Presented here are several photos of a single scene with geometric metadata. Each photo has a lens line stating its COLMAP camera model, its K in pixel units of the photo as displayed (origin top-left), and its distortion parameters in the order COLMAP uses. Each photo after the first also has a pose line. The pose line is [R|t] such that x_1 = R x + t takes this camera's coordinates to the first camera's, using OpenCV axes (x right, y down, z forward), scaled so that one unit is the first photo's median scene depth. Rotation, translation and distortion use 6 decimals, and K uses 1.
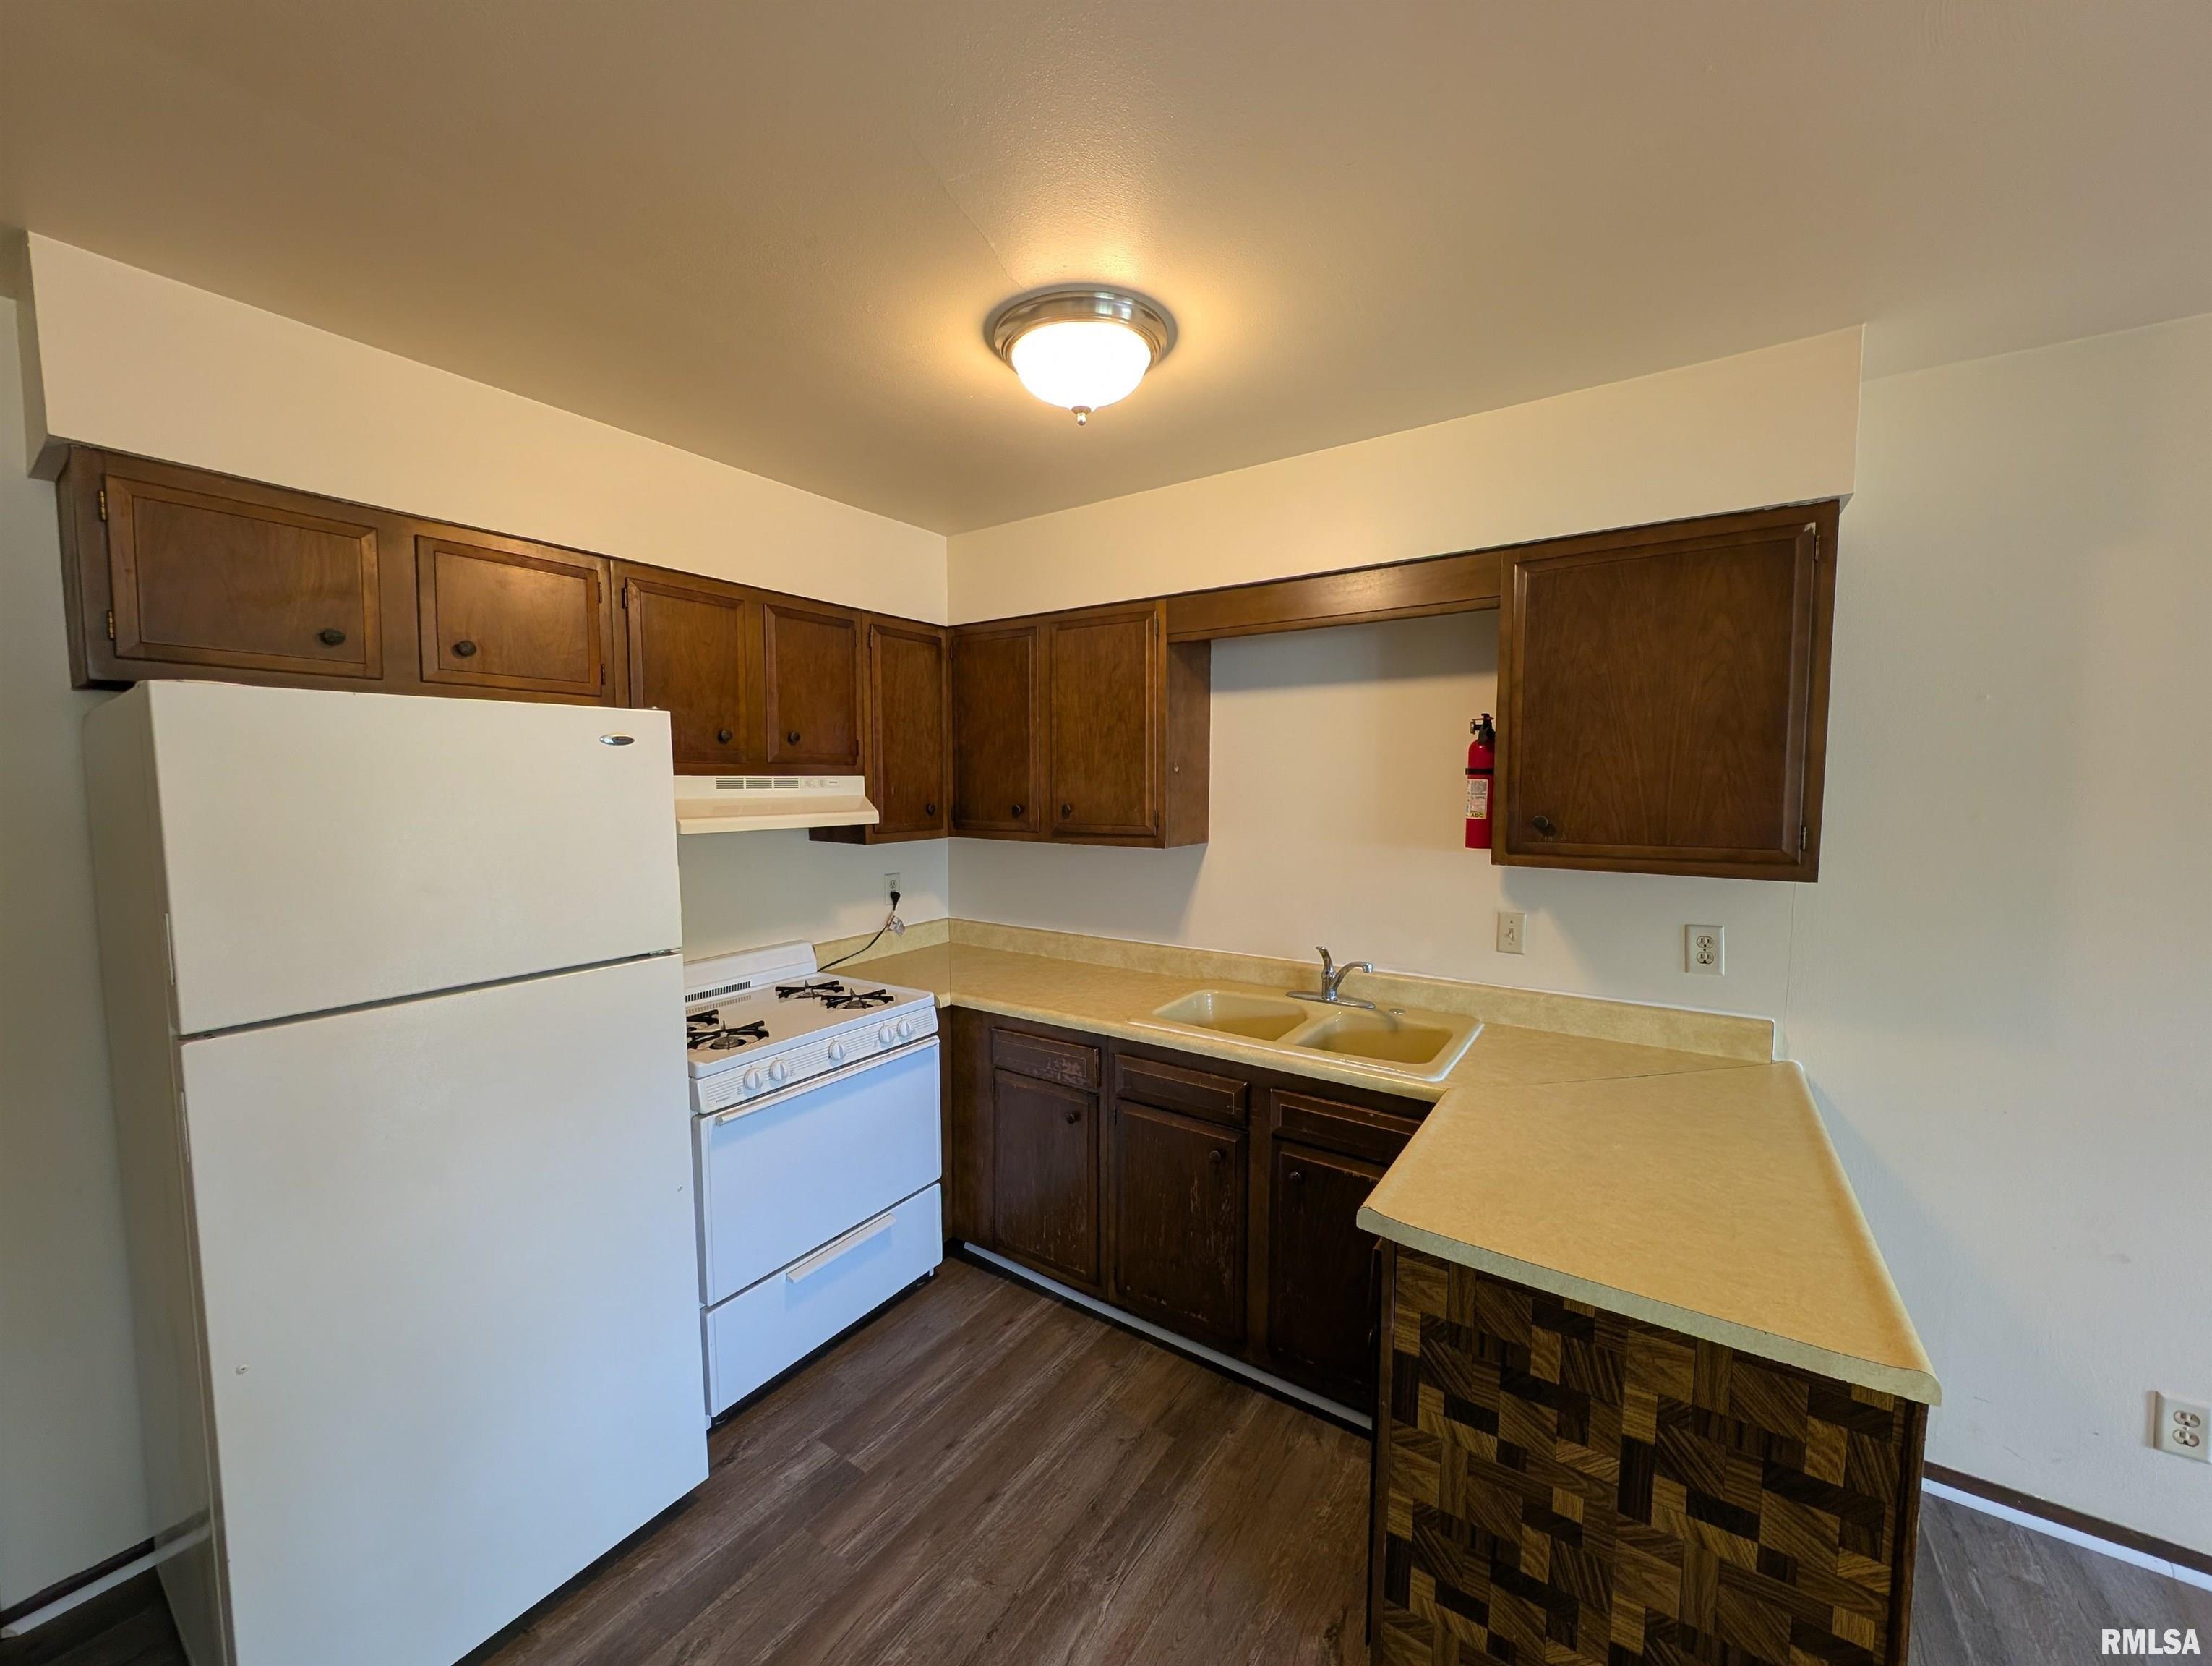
lens RADIAL K [[828.6, 0, 1111.4], [0, 828.6, 836.0], [0, 0, 1]] dist [0.015908, -0.006685]
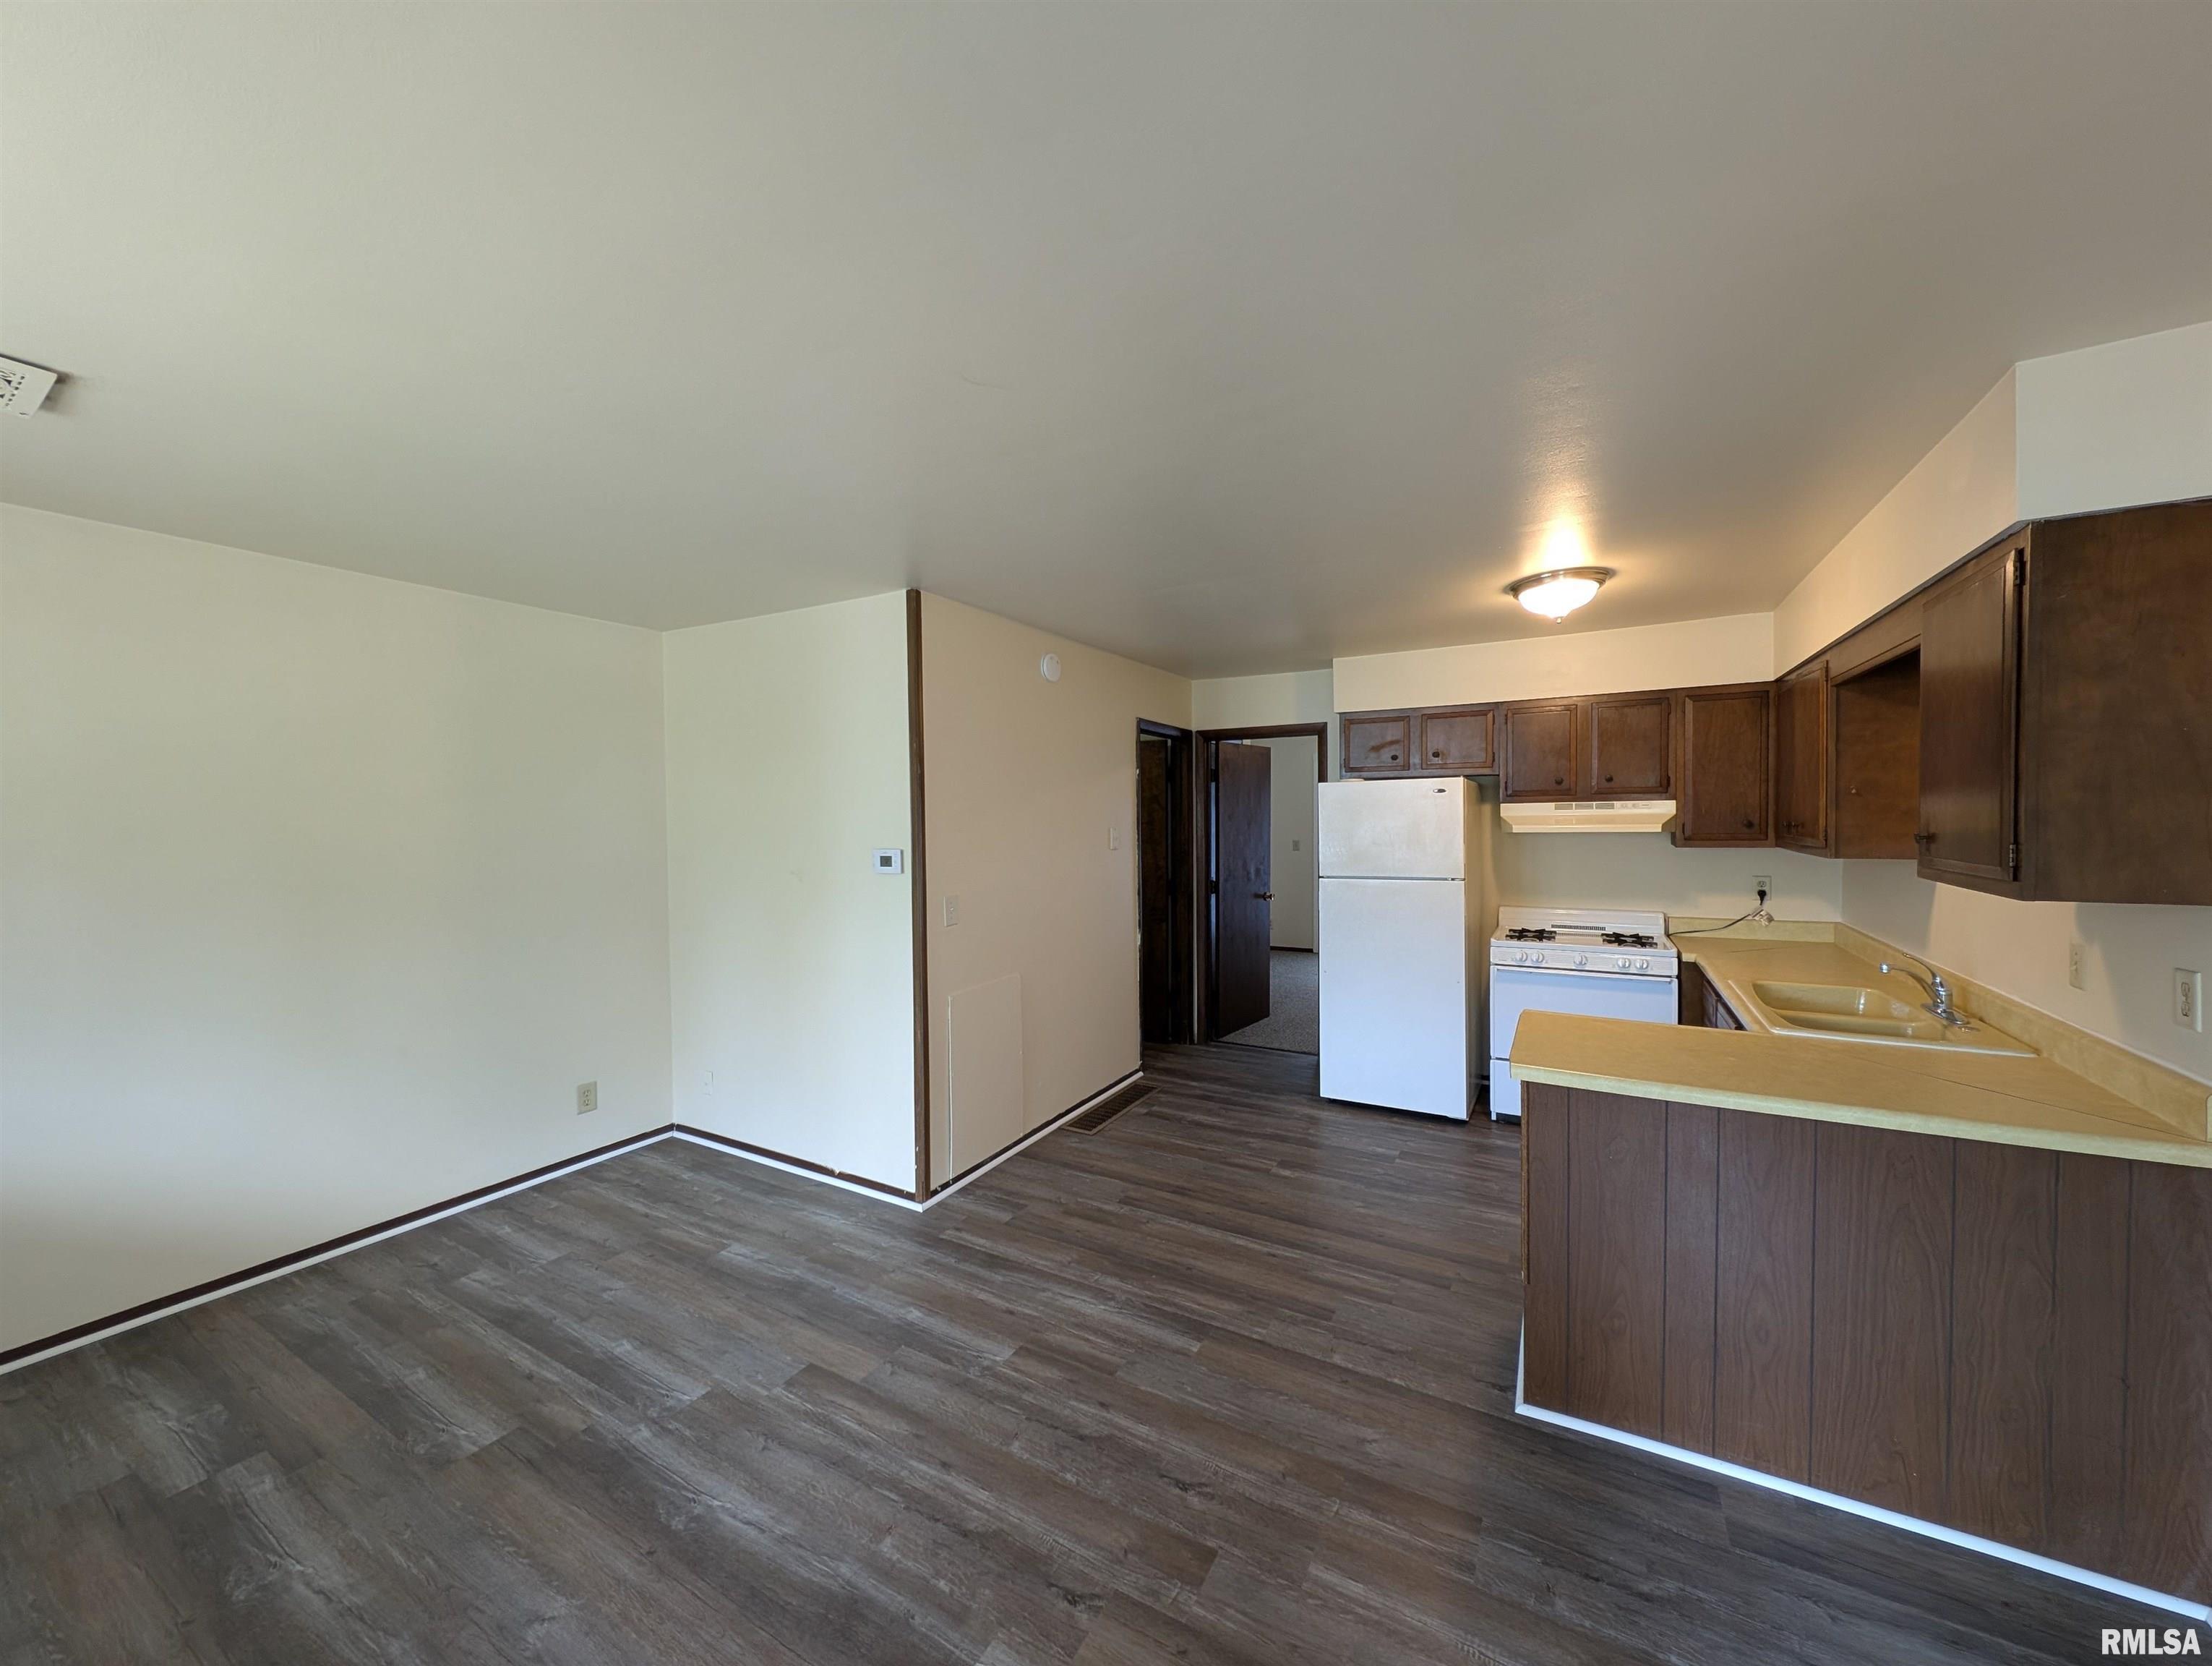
lens RADIAL K [[828.6, 0, 1111.4], [0, 828.6, 836.0], [0, 0, 1]] dist [0.015908, -0.006685]
pose [[0.076848, 0.028221, -0.996643, 1.501528], [-0.053588, 0.998271, 0.024135, 0.011794], [0.995602, 0.051554, 0.078227, -0.144361]]
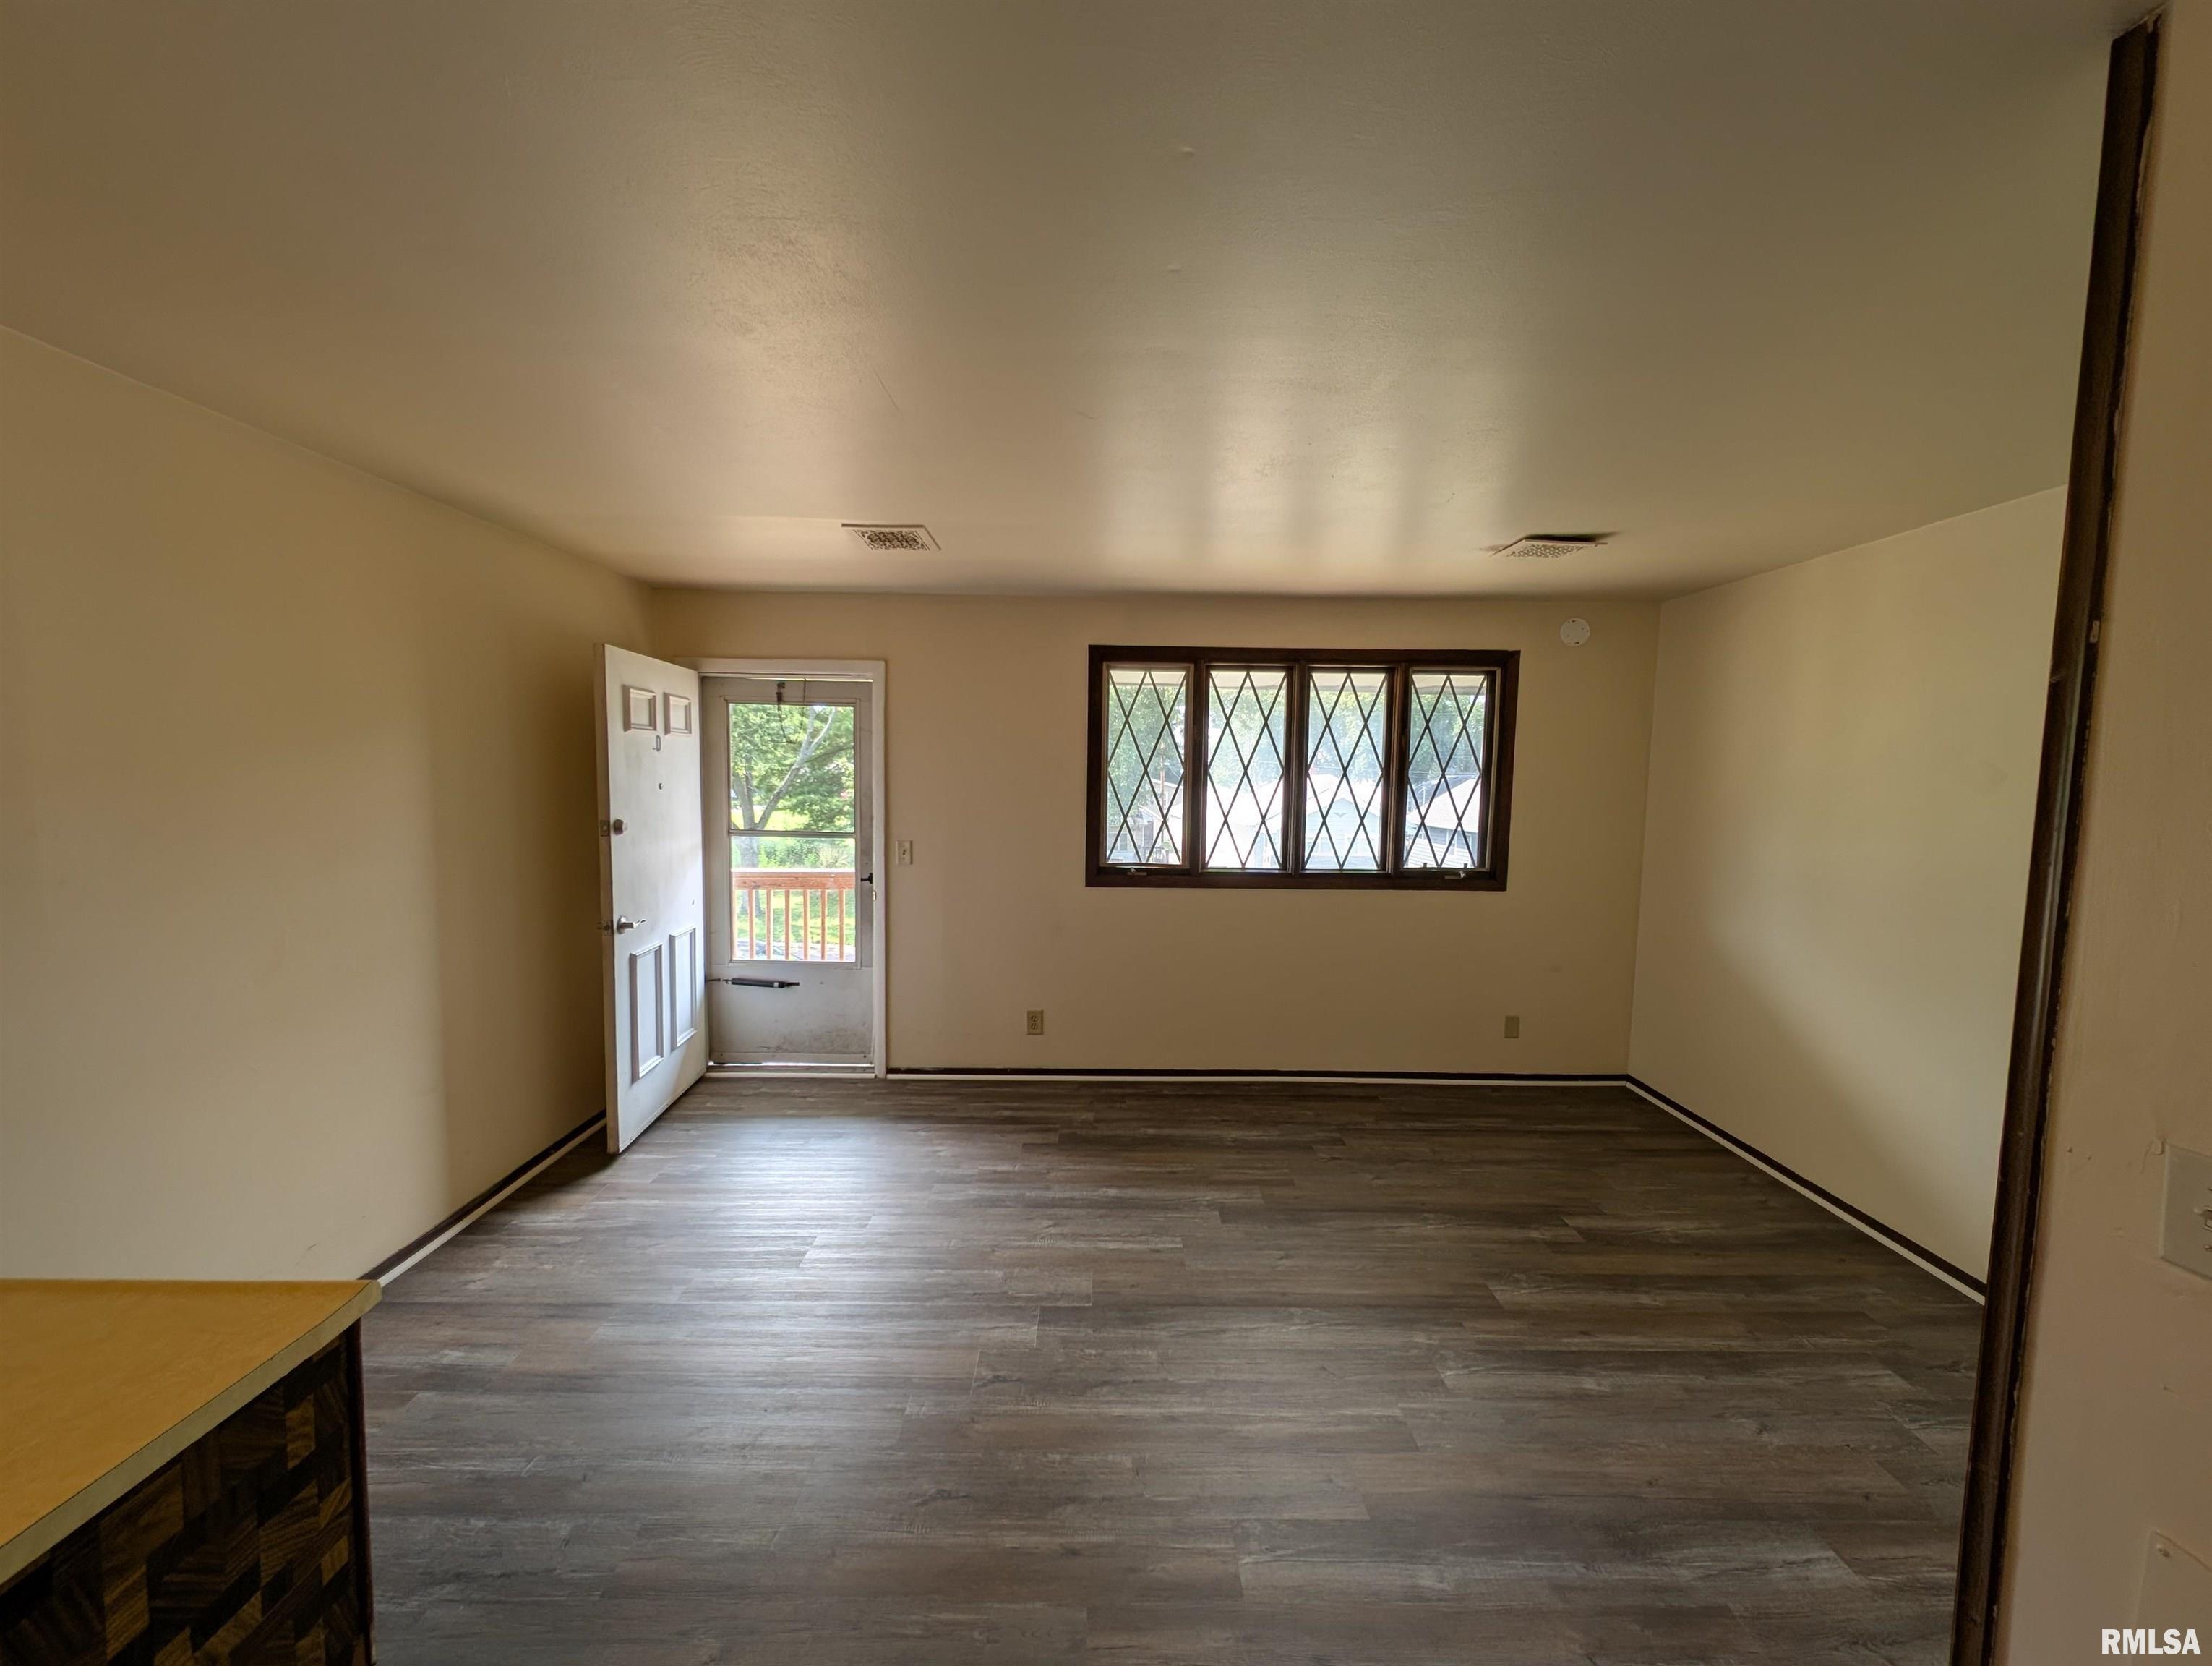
lens RADIAL K [[828.6, 0, 1111.4], [0, 828.6, 836.0], [0, 0, 1]] dist [0.015908, -0.006685]
pose [[-0.567203, -0.070058, 0.820593, -0.257647], [0.037267, 0.993171, 0.110551, -0.035143], [-0.822735, 0.093286, -0.560719, 0.351364]]
